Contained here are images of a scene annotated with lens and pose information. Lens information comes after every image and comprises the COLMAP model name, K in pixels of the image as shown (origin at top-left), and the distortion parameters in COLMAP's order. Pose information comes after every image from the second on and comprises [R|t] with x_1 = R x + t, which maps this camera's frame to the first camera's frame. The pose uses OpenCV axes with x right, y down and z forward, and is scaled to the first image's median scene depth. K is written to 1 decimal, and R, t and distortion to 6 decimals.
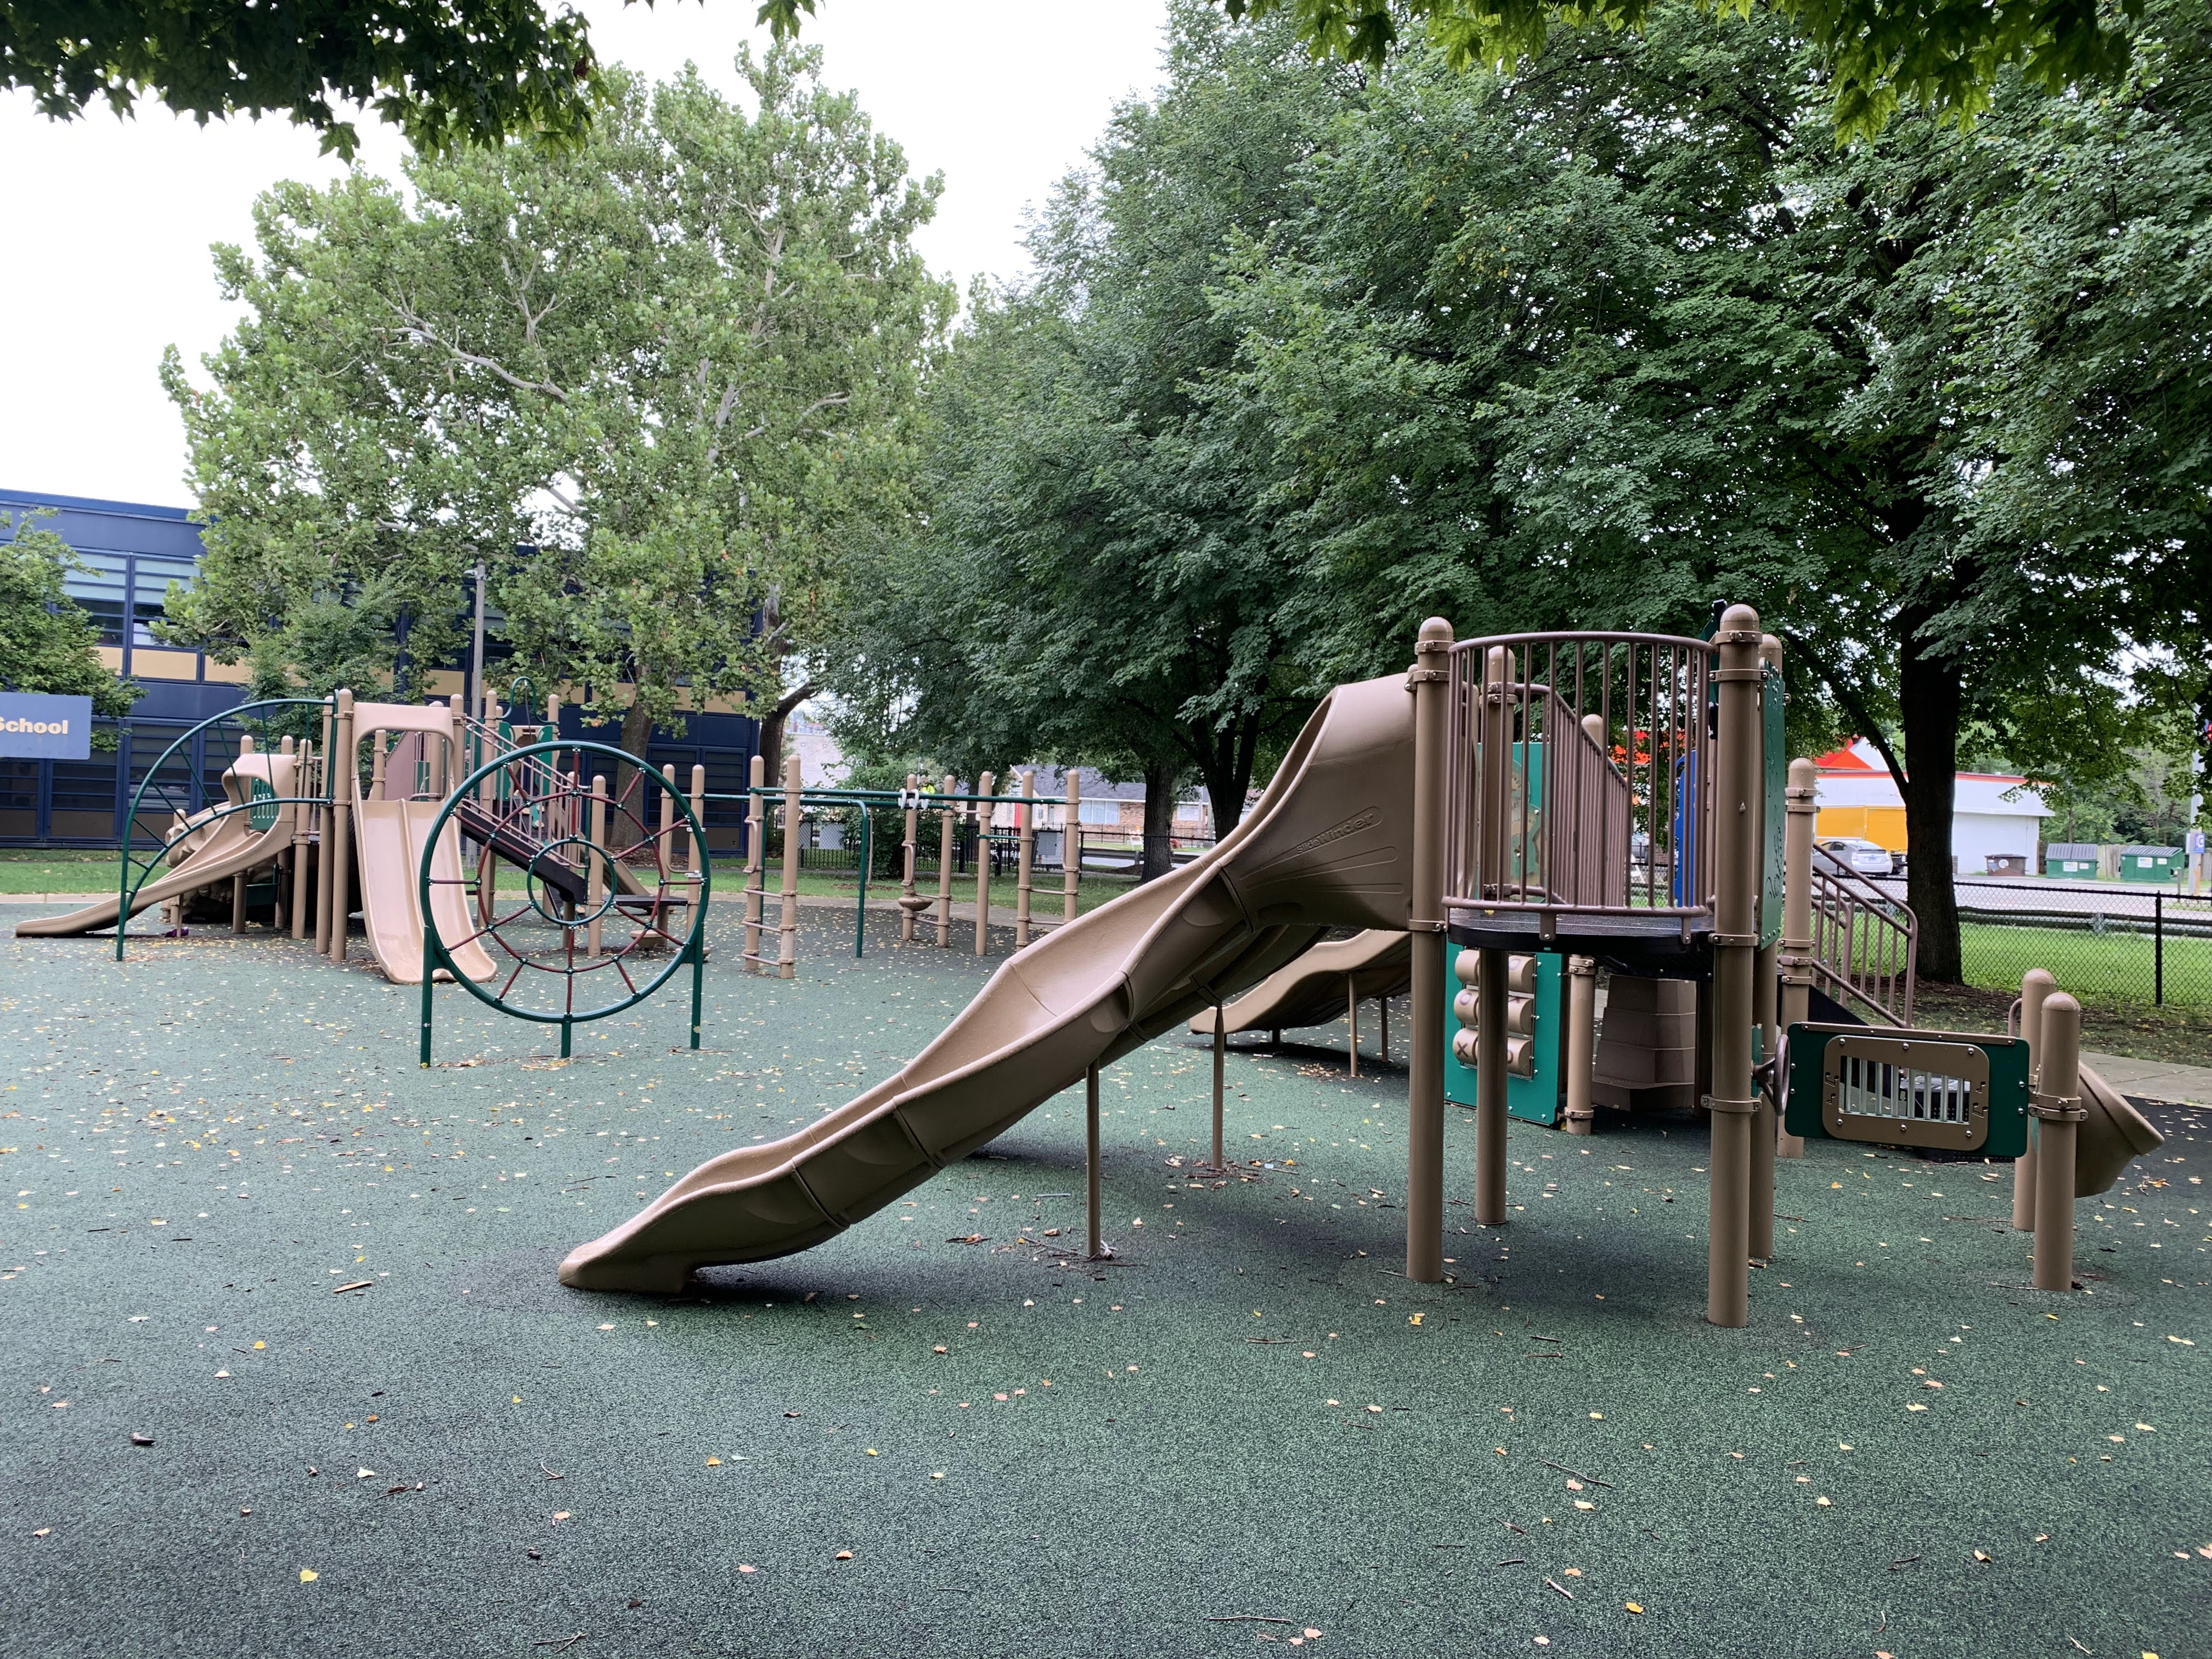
lens RADIAL K [[1593.1, 0, 1114.5], [0, 1593.1, 816.7], [0, 0, 1]] dist [-0.053371, 0.052697]
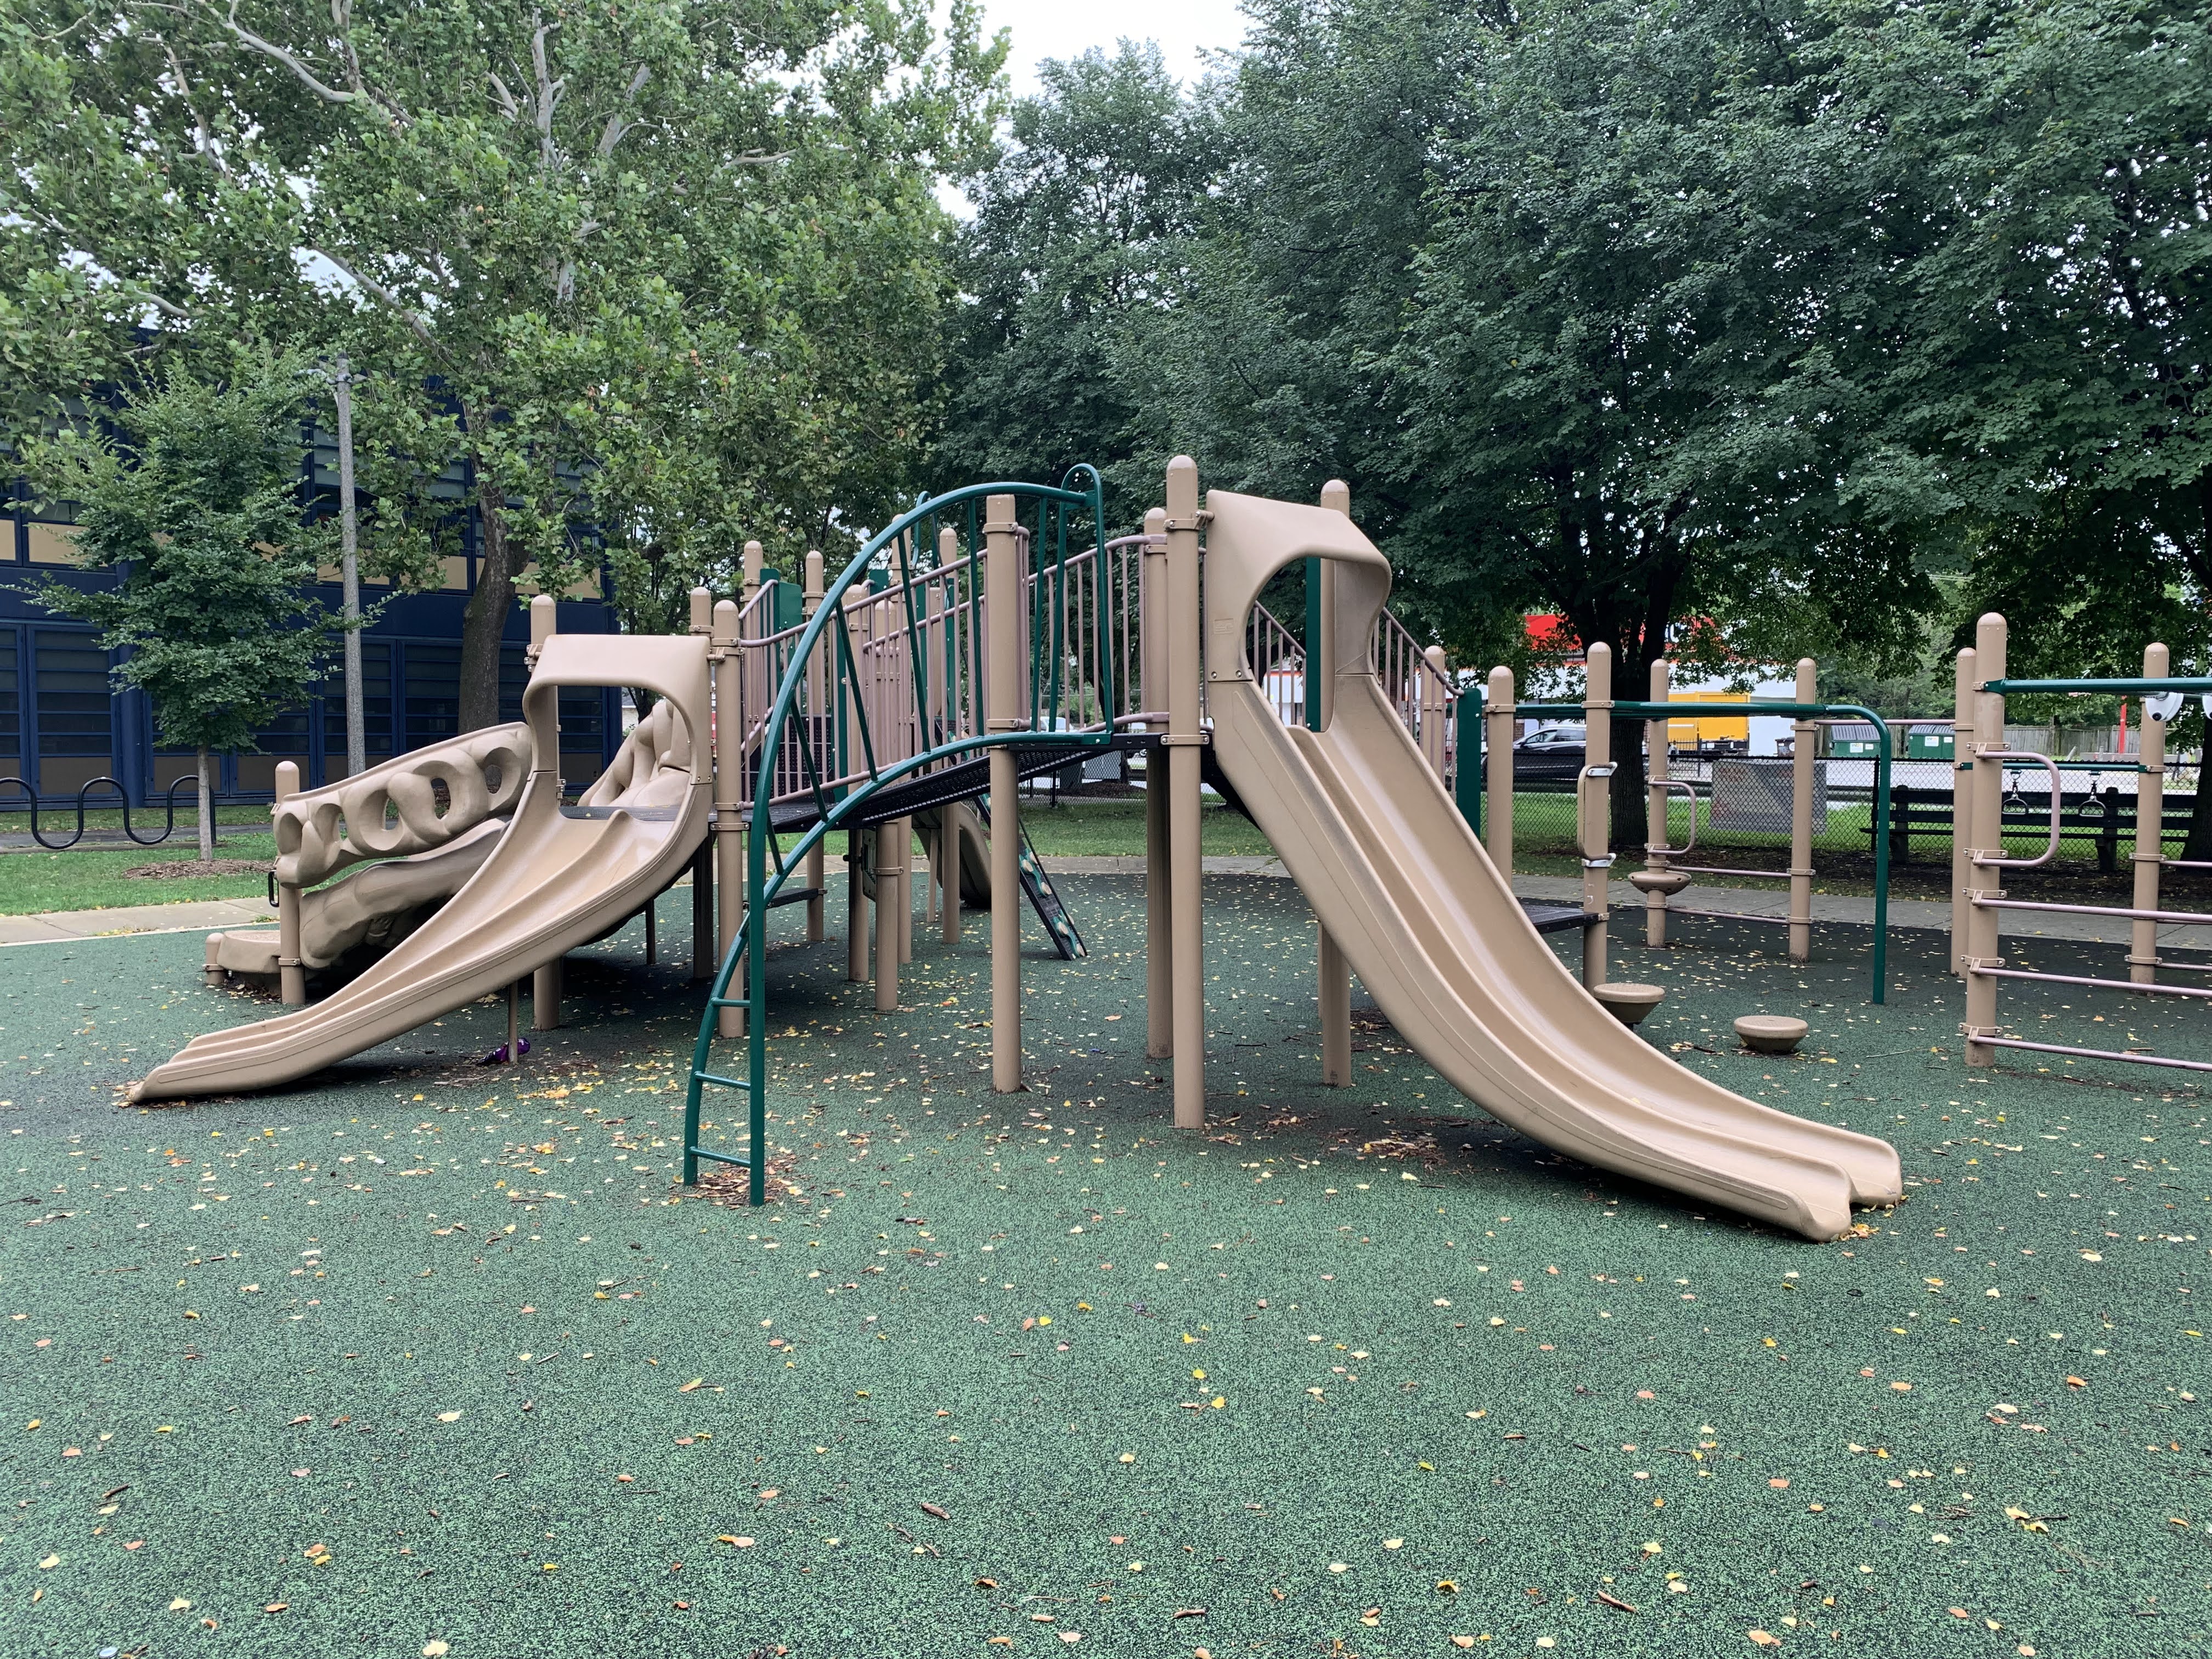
lens RADIAL K [[1667.6, 0, 1106.0], [0, 1667.6, 829.5], [0, 0, 1]] dist [-0.001629, 0.002977]
pose [[0.971290, -0.041327, 0.234282, -0.271941], [0.025460, 0.997197, 0.070349, -0.007618], [-0.236532, -0.062364, 0.969620, 0.261627]]
